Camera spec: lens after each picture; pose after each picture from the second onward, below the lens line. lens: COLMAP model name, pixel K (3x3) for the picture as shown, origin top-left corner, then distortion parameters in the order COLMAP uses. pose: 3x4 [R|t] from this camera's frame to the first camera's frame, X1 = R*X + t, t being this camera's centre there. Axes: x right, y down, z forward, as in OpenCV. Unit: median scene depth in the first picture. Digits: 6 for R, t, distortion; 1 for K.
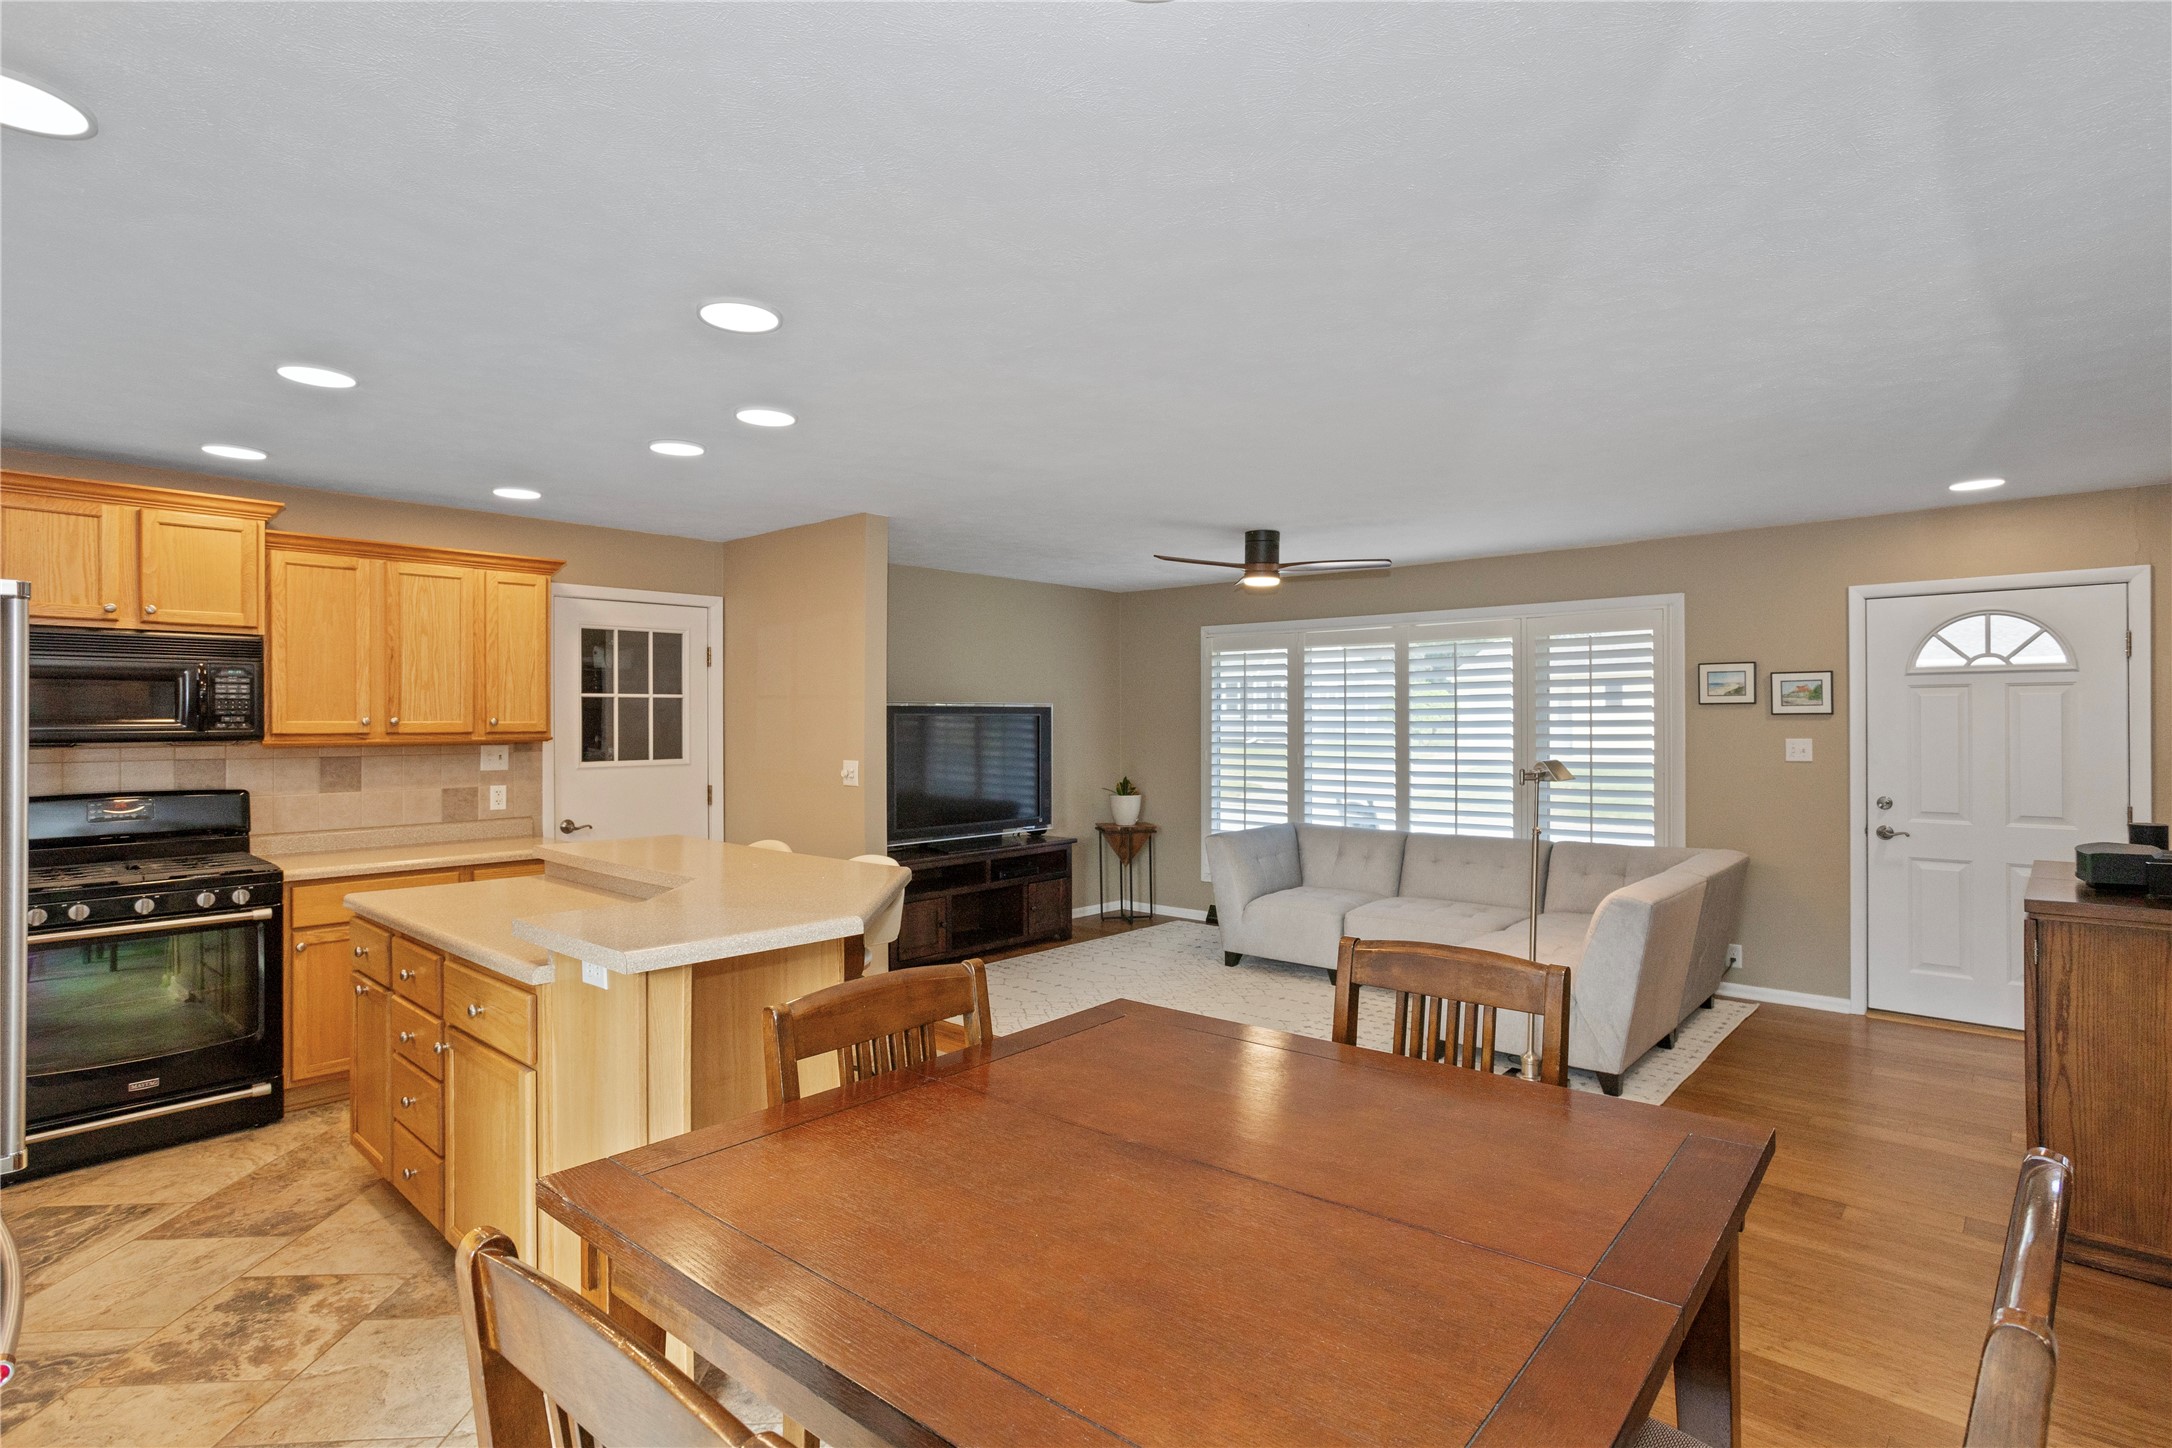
lens RADIAL K [[1082.2, 0, 1104.6], [0, 1082.2, 722.9], [0, 0, 1]] dist [-0.040992, 0.025718]
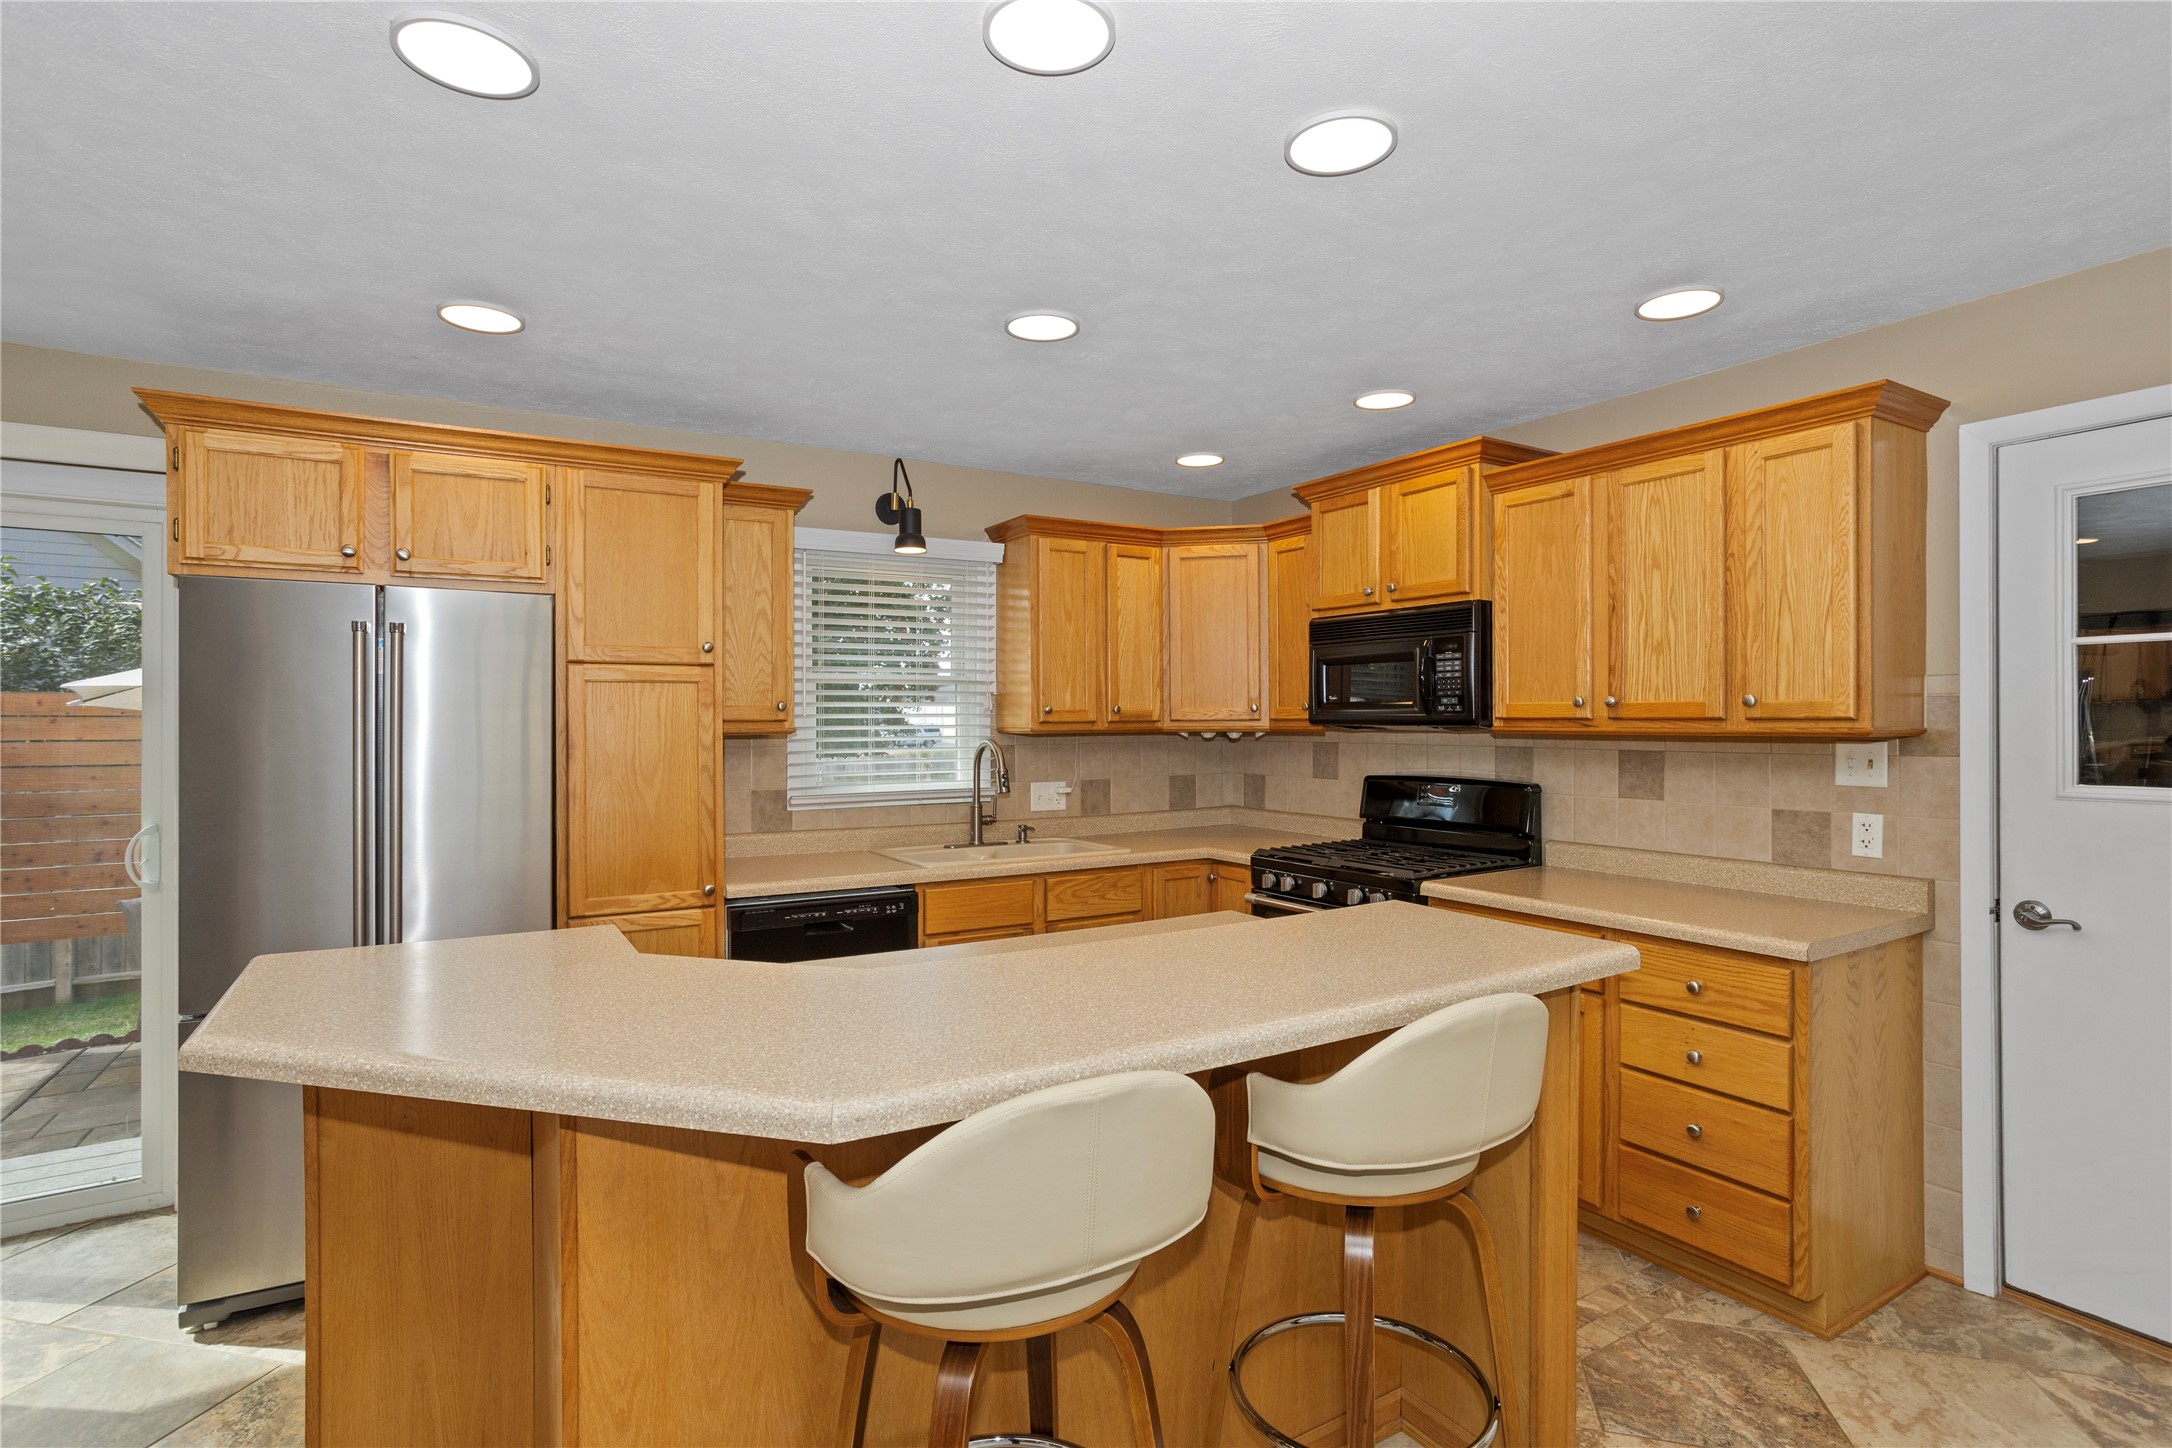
lens RADIAL K [[1082.2, 0, 1084.6], [0, 1082.2, 717.1], [0, 0, 1]] dist [-0.040992, 0.025718]
pose [[-0.290653, 0.004401, -0.956818, 0.084247], [0.004136, 0.999986, 0.003343, 0.004304], [0.956820, -0.002985, -0.290667, 0.753520]]
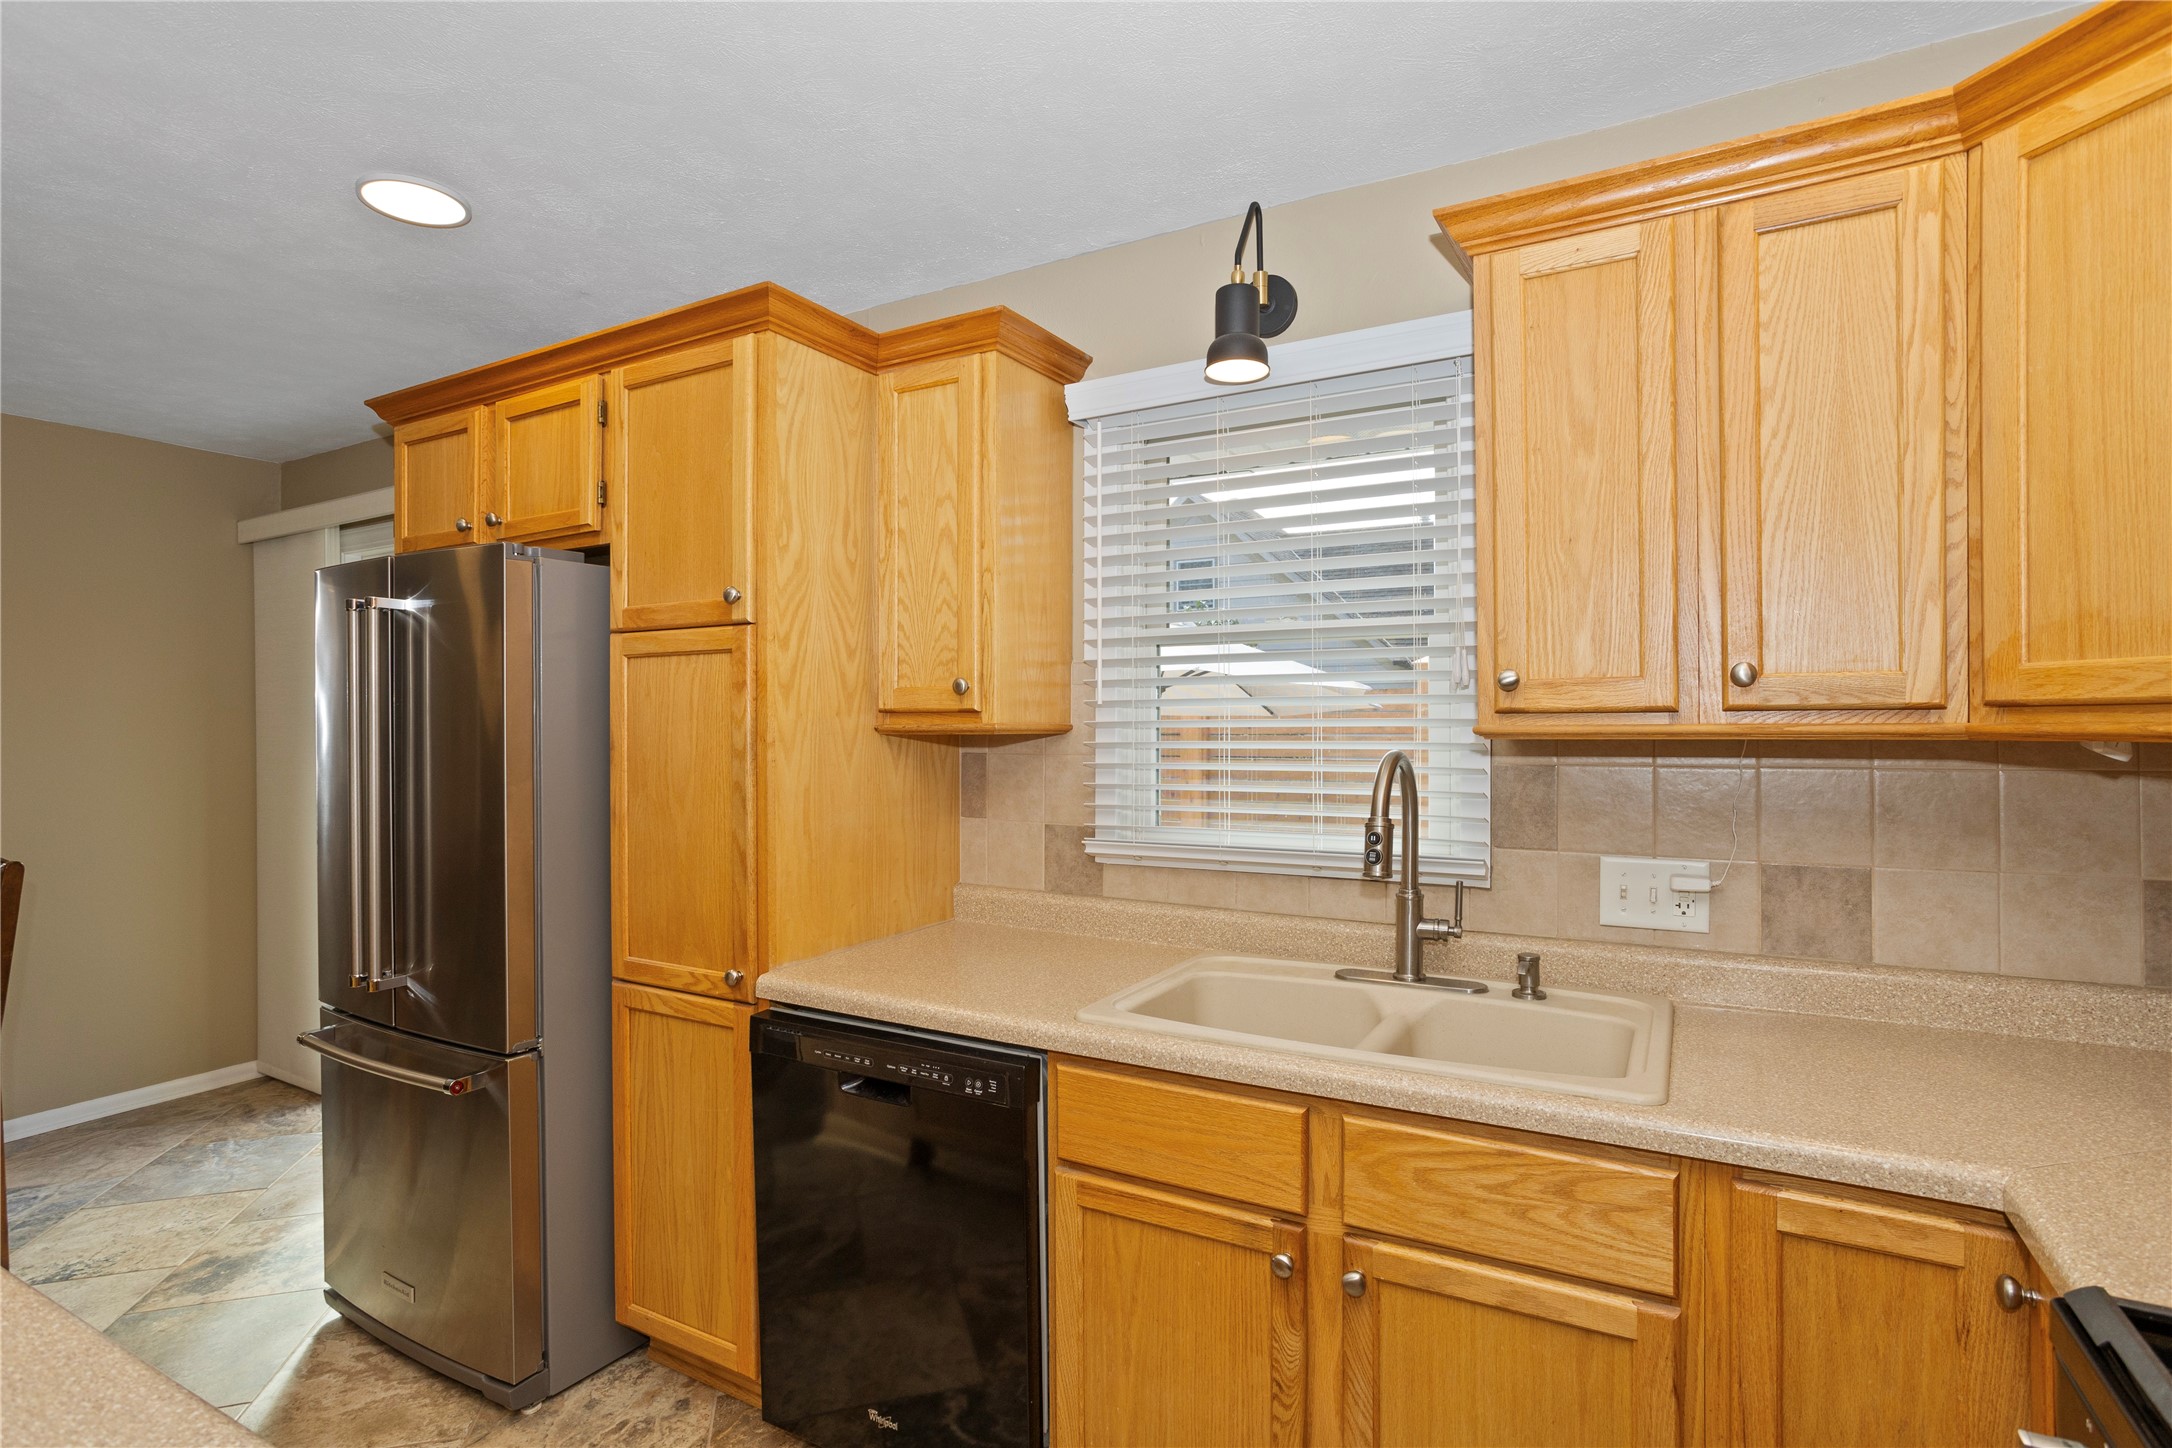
lens RADIAL K [[1082.2, 0, 1105.9], [0, 1082.2, 719.7], [0, 0, 1]] dist [-0.040992, 0.025718]
pose [[-0.977555, 0.010498, -0.210419, -0.497966], [0.009763, 0.999942, 0.004536, 0.010288], [0.210455, 0.002379, -0.977601, 0.779422]]
